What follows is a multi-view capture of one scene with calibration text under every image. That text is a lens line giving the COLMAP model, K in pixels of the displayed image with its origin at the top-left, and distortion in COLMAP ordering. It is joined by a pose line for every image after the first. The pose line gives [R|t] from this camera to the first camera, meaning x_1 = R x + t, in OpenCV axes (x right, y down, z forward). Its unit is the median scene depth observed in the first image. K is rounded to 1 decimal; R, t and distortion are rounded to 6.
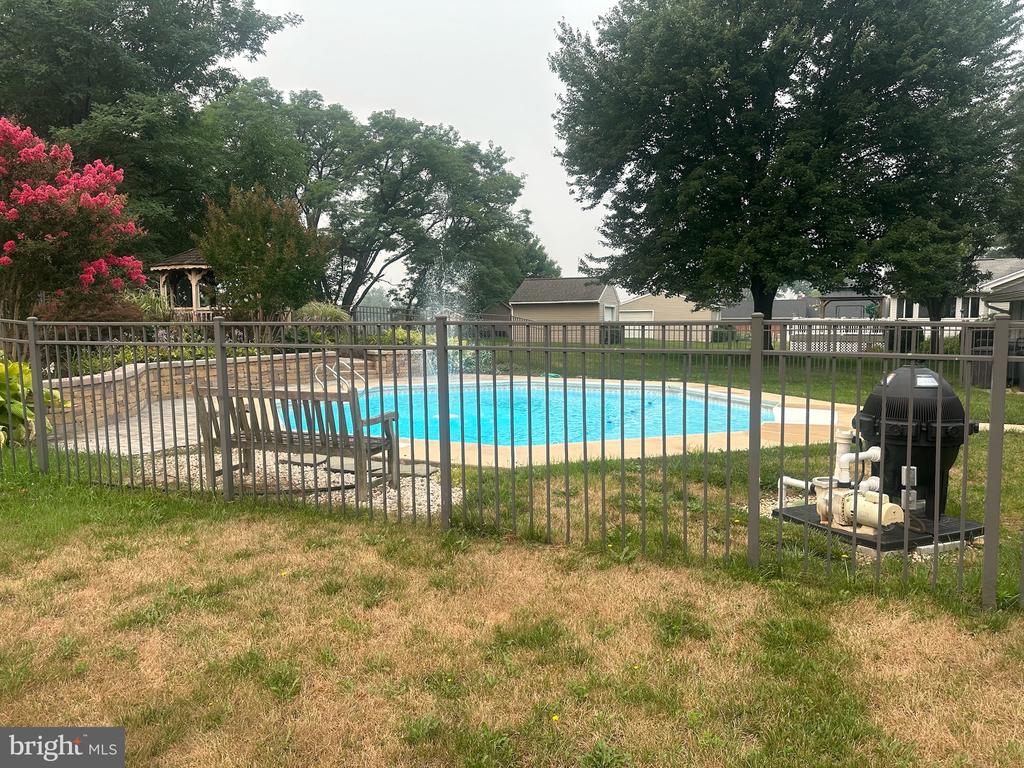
lens RADIAL K [[726.3, 0, 506.8], [0, 726.3, 381.0], [0, 0, 1]] dist [0.106170, -0.140767]
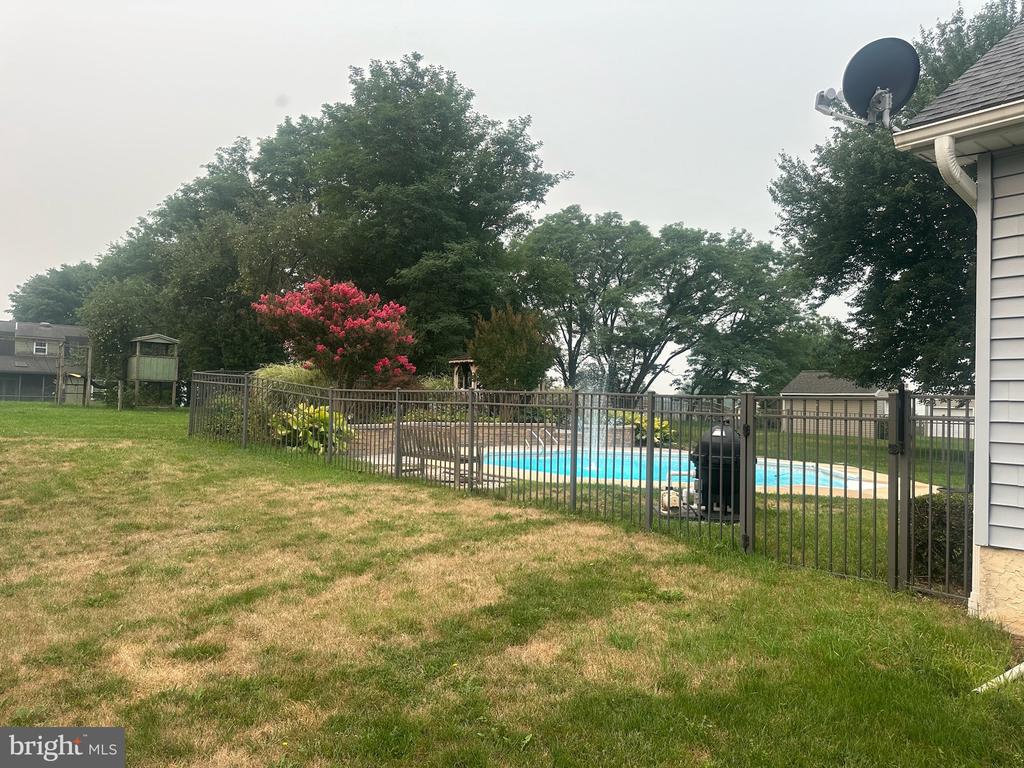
lens RADIAL K [[722.8, 0, 512.9], [0, 722.8, 381.5], [0, 0, 1]] dist [0.121325, -0.159898]
pose [[0.906333, 0.018578, -0.422155, 0.089305], [-0.070027, 0.991823, -0.106696, 0.010595], [0.416721, 0.126264, 0.900223, -0.081948]]
